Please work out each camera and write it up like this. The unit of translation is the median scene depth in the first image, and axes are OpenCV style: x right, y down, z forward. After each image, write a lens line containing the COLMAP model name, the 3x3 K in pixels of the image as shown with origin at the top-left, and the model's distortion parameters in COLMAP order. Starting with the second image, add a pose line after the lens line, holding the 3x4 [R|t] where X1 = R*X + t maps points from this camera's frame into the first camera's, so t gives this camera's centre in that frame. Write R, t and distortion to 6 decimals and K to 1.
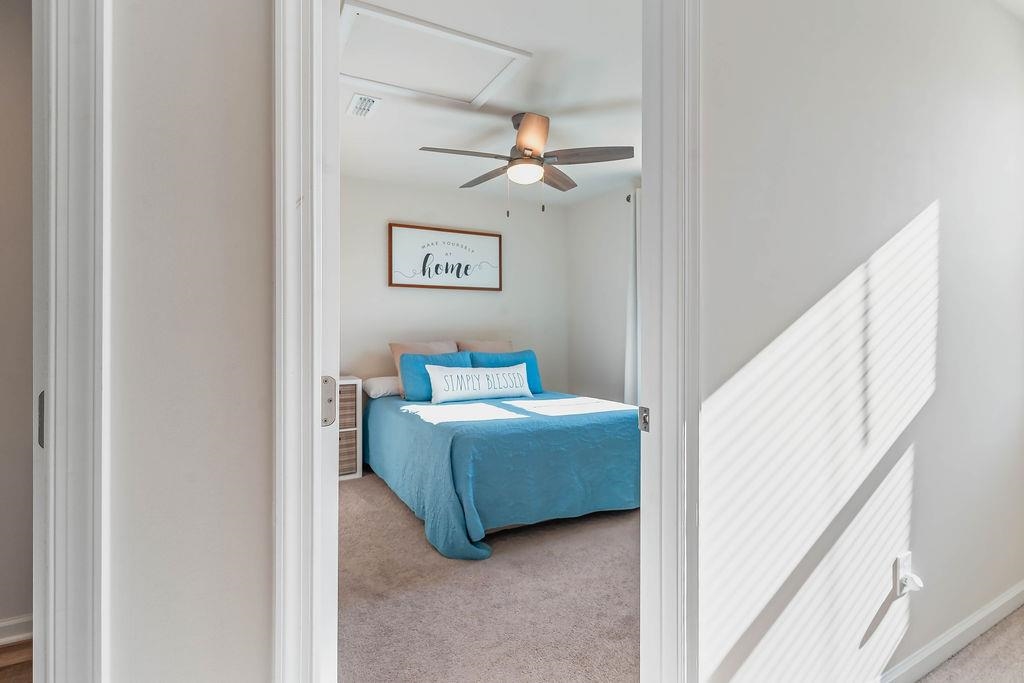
lens RADIAL K [[488.9, 0, 506.4], [0, 488.9, 327.7], [0, 0, 1]] dist [-0.001505, -0.000236]
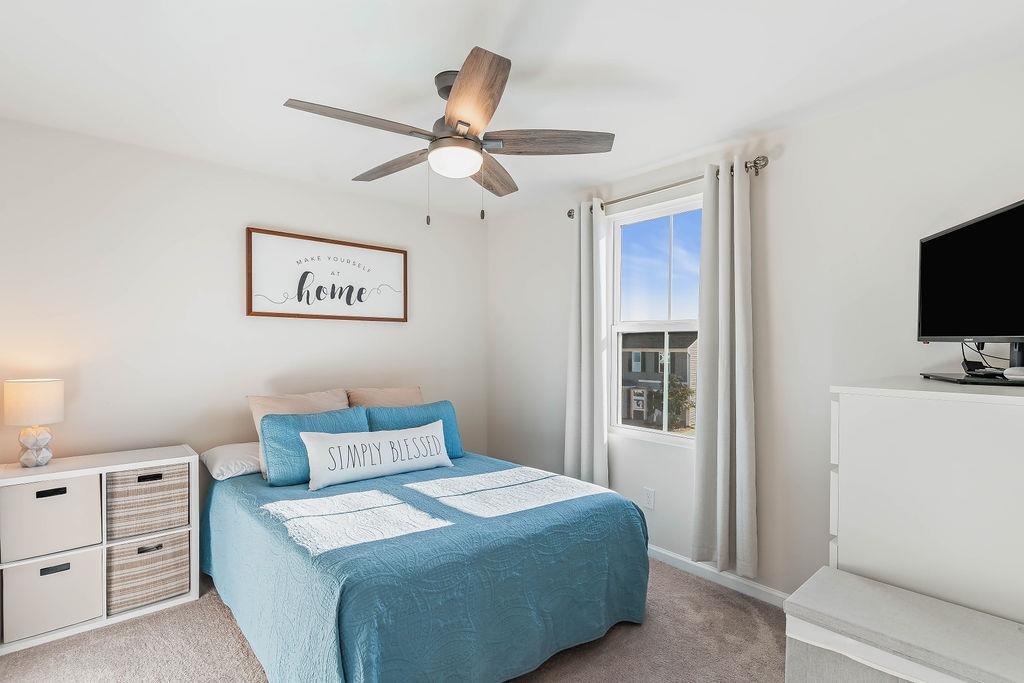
lens RADIAL K [[474.5, 0, 512.0], [0, 474.5, 341.5], [0, 0, 1]] dist [0.001458, -0.000051]
pose [[0.971653, 0.002186, 0.236403, -0.031161], [-0.000500, 0.999974, -0.007195, -0.046694], [-0.236413, 0.006873, 0.971628, 0.262816]]
